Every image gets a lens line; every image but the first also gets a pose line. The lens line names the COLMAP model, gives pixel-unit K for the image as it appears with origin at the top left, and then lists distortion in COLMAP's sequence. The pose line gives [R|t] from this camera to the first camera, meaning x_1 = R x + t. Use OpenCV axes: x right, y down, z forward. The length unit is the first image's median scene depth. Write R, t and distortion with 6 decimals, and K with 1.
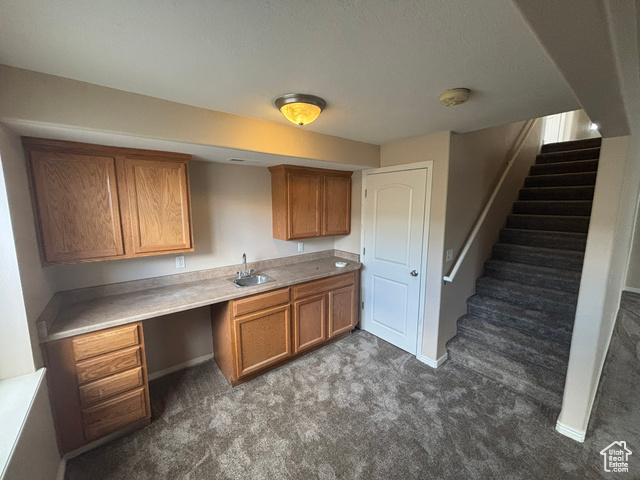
lens RADIAL K [[257.6, 0, 319.7], [0, 257.6, 239.8], [0, 0, 1]] dist [0.004699, -0.000867]
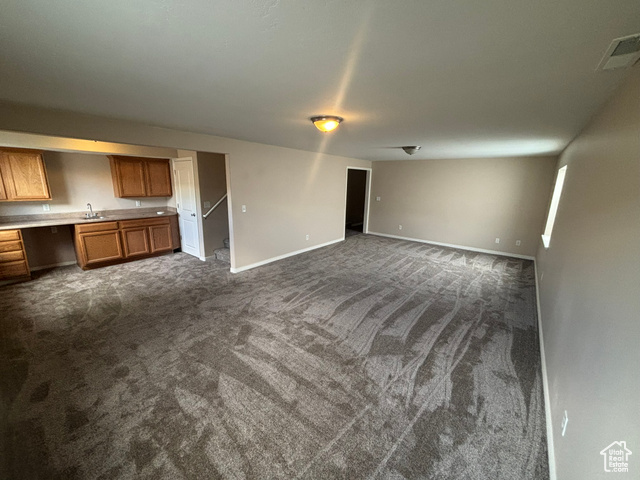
lens RADIAL K [[257.6, 0, 319.5], [0, 257.6, 239.7], [0, 0, 1]] dist [0.004699, -0.000867]
pose [[0.975847, -0.025468, 0.216967, 0.949850], [0.007296, 0.996427, 0.084147, 0.174369], [-0.218335, -0.080531, 0.972545, -1.230213]]
